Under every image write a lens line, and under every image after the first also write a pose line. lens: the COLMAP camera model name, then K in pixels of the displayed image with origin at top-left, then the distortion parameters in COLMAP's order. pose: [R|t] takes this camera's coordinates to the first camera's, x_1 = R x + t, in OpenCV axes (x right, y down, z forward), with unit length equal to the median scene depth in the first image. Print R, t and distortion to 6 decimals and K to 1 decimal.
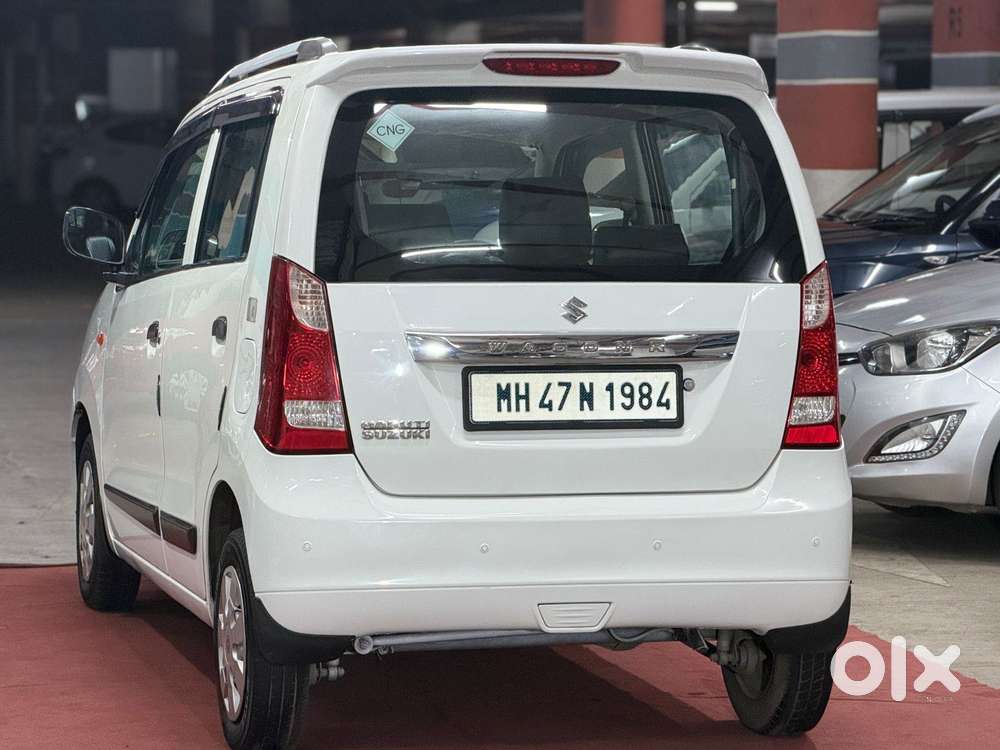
lens RADIAL K [[3559.8, 0, 500.0], [0, 3559.8, 375.0], [0, 0, 1]] dist [0.115144, 1.753823]
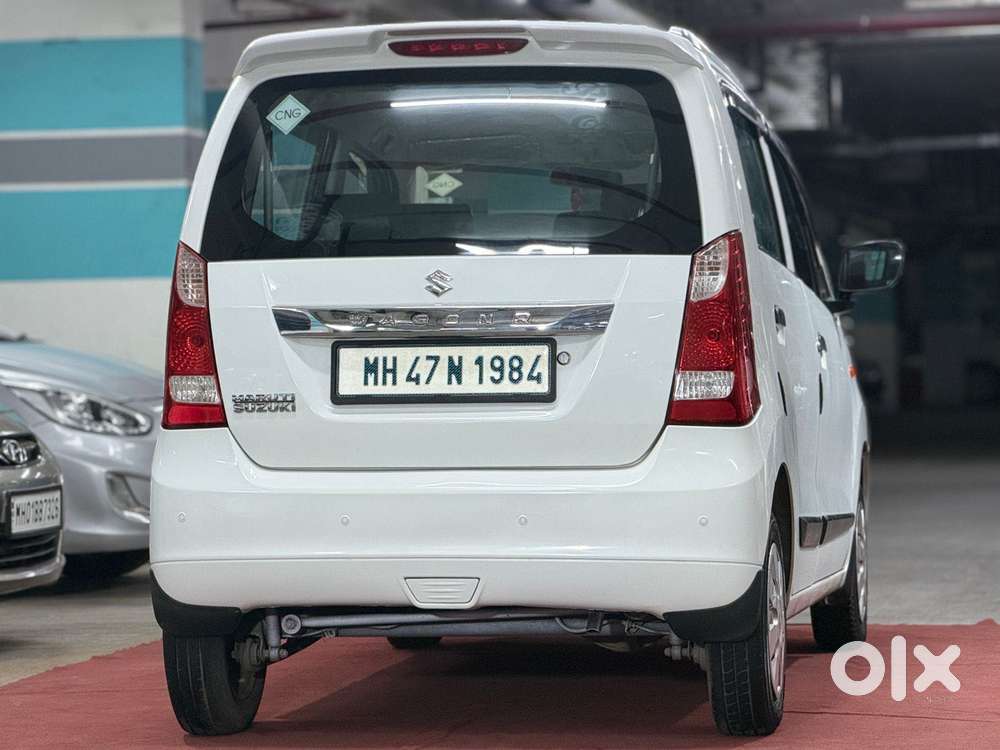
lens RADIAL K [[3559.8, 0, 500.0], [0, 3559.8, 375.0], [0, 0, 1]] dist [0.115144, 1.753823]
pose [[0.906510, -0.019264, -0.421744, 0.453685], [-0.009867, 0.997719, -0.066781, 0.073446], [0.422069, 0.064699, 0.904252, 0.106306]]
